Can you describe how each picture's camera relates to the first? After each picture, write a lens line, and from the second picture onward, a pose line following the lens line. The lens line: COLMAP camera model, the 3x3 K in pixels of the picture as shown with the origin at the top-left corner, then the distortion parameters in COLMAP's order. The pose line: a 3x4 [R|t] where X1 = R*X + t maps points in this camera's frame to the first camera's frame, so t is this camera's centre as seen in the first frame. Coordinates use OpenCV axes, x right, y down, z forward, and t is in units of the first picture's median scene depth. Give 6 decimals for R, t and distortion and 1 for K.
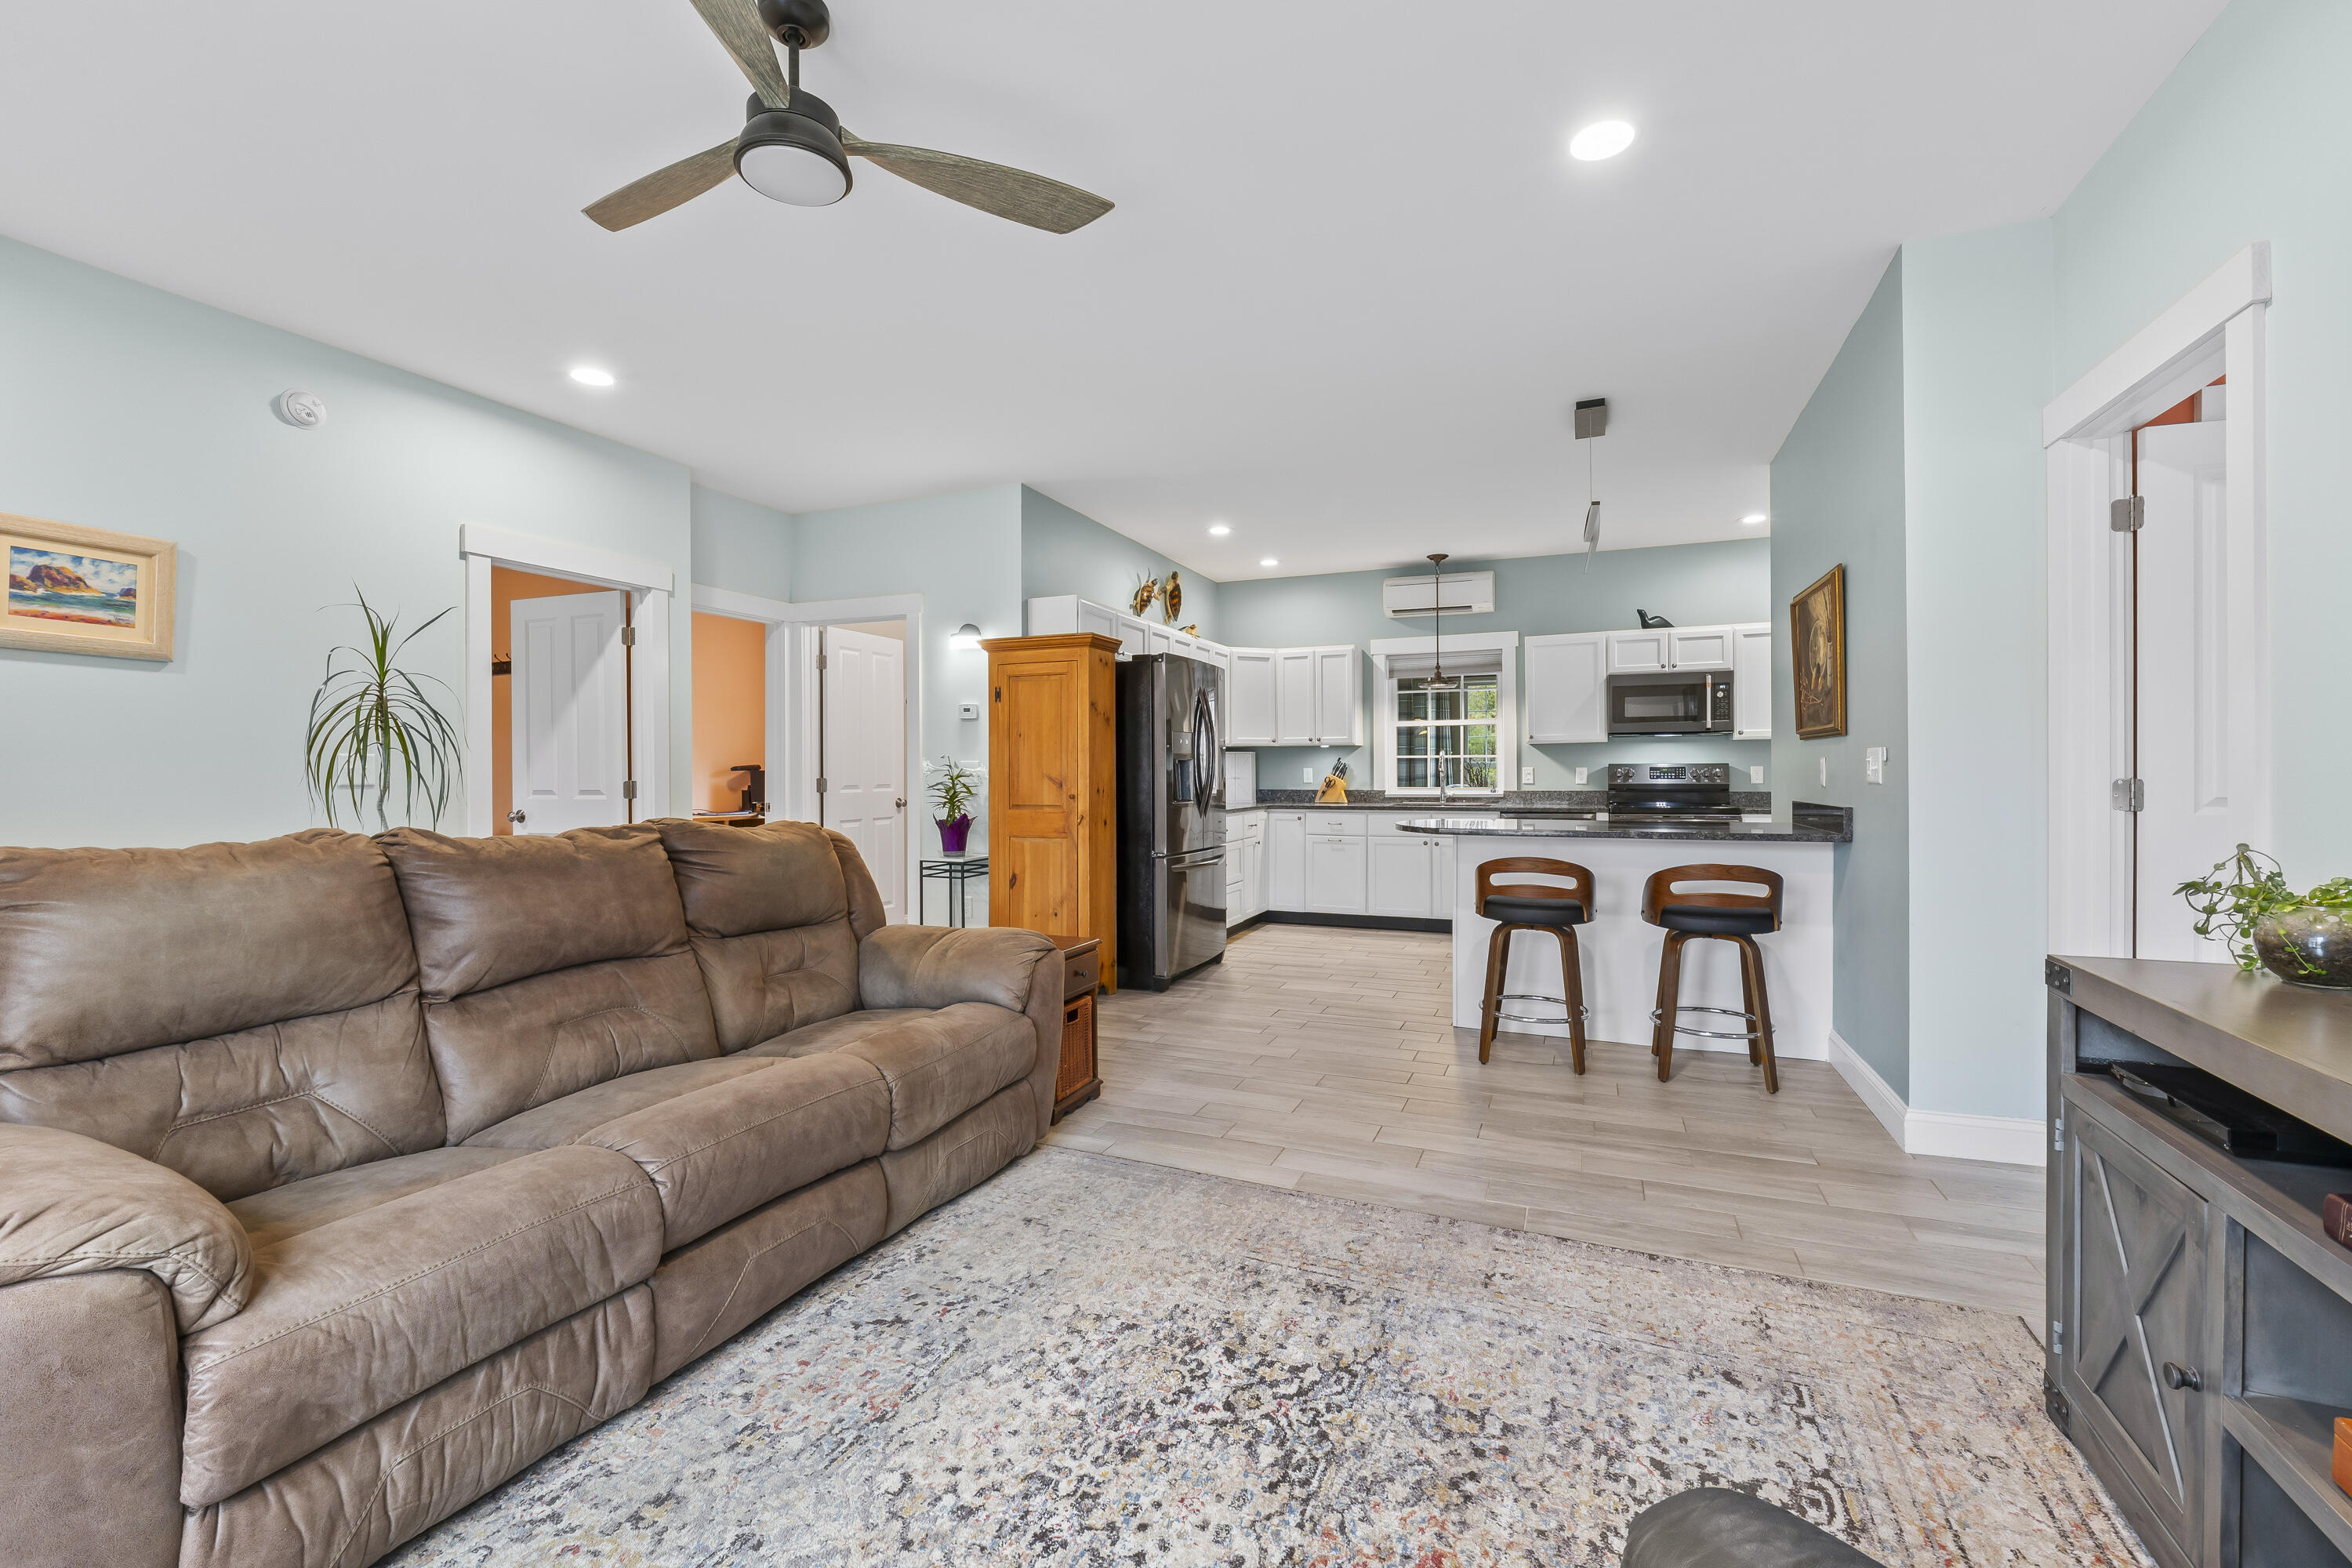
lens RADIAL K [[990.2, 0, 1166.0], [0, 990.2, 769.7], [0, 0, 1]] dist [-0.009752, -0.000145]
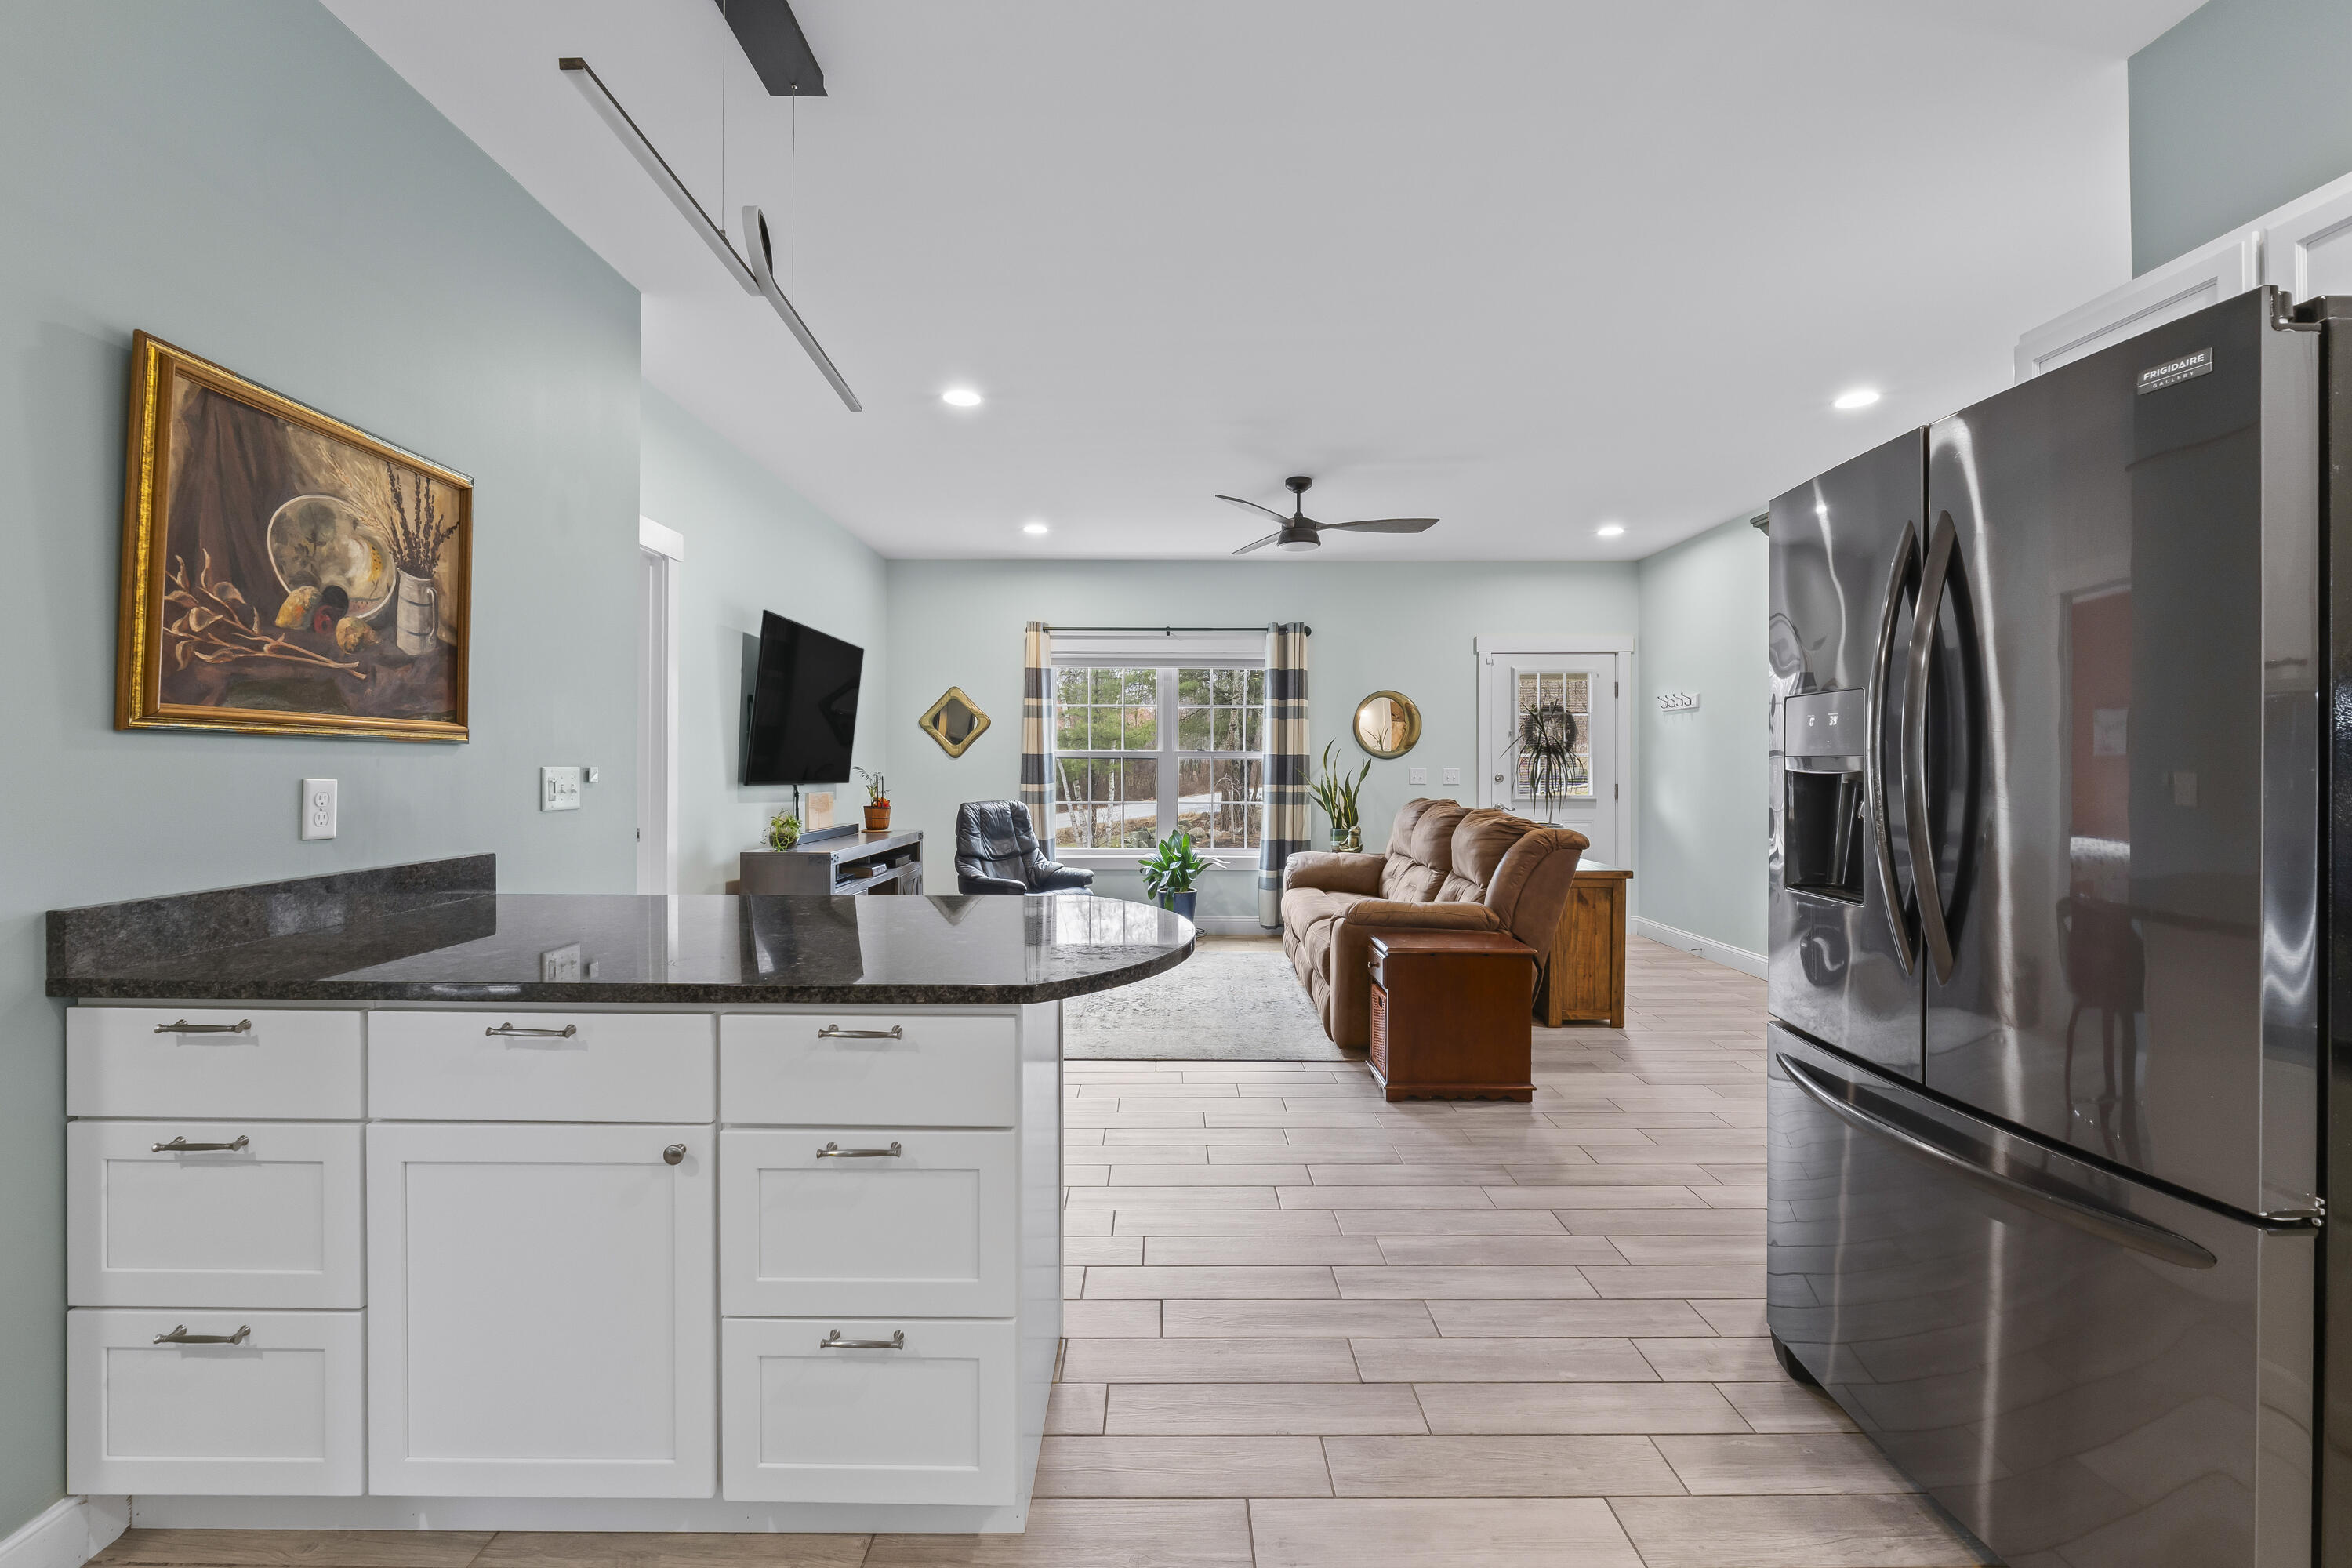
lens RADIAL K [[990.2, 0, 1166.0], [0, 990.2, 769.7], [0, 0, 1]] dist [-0.009752, -0.000145]
pose [[-0.918552, 0.004487, -0.395275, 0.297118], [0.003514, 0.999989, 0.003186, -0.010332], [0.395285, 0.001538, -0.918557, 1.002640]]
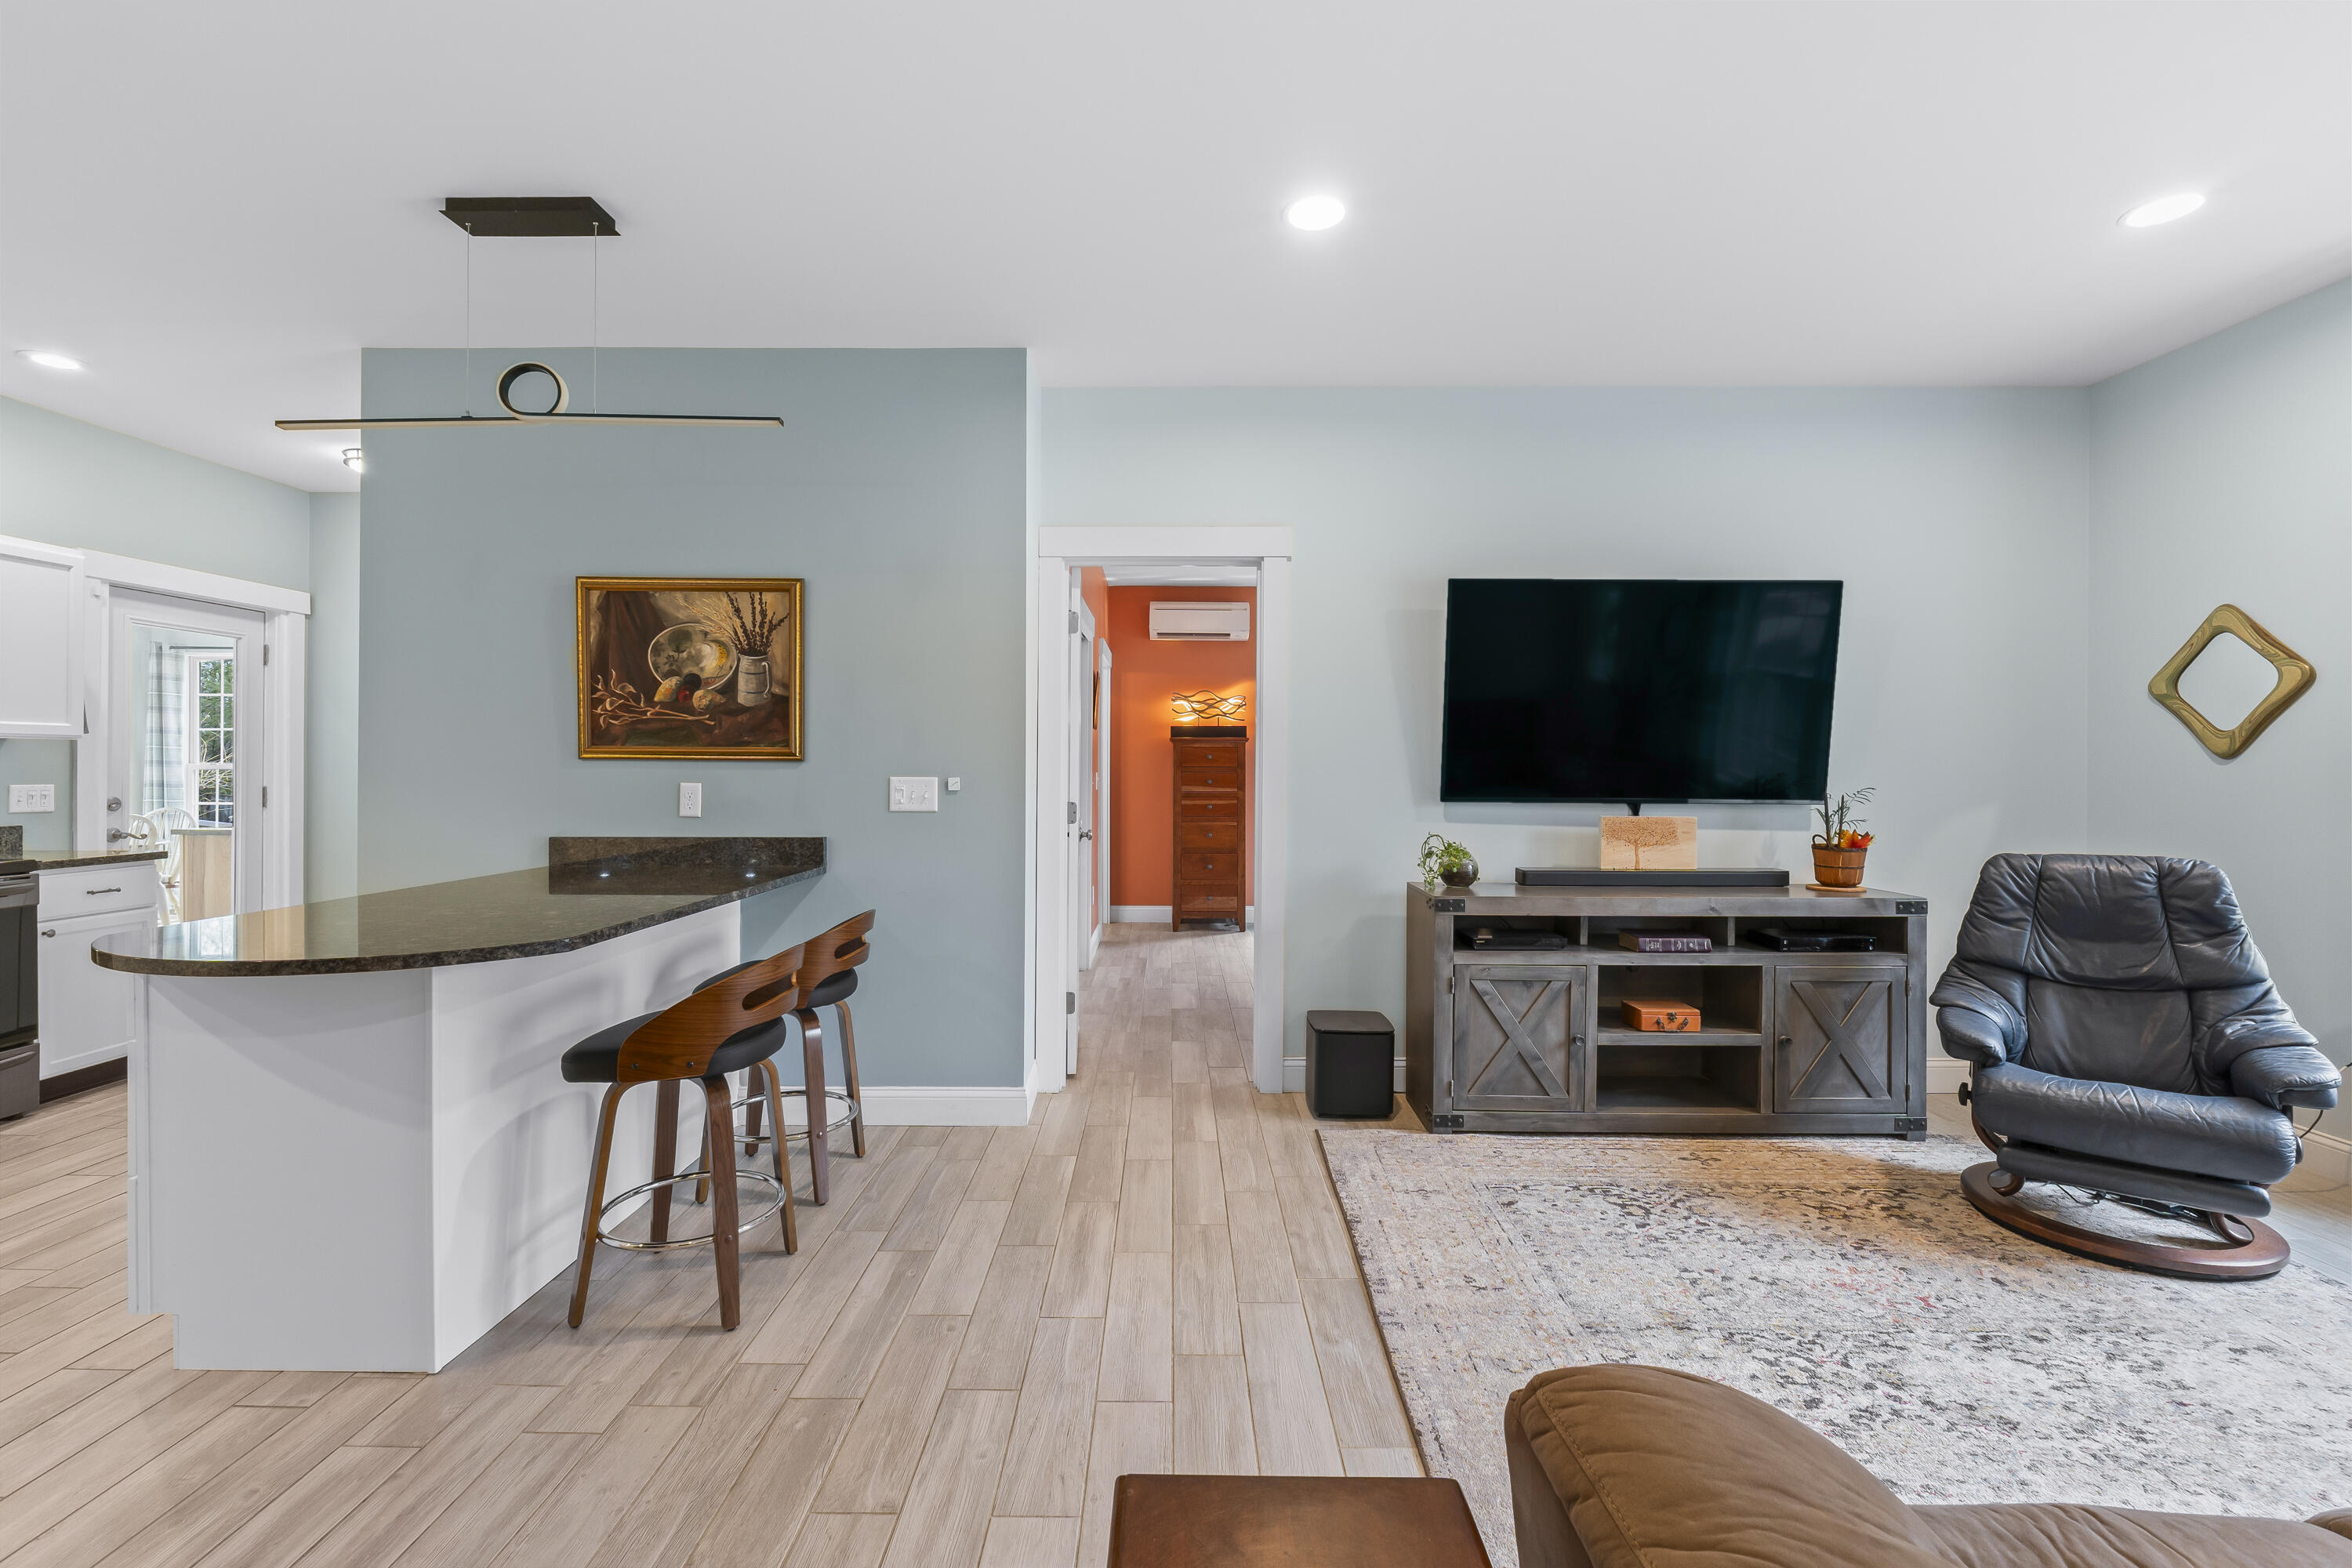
lens RADIAL K [[982.5, 0, 1165.0], [0, 982.5, 764.1], [0, 0, 1]] dist [-0.009025, 0.000091]
pose [[-0.389353, 0.006944, 0.921062, -0.177128], [-0.002993, 0.999957, -0.008804, -0.013783], [-0.921084, -0.006185, -0.389315, 0.593384]]
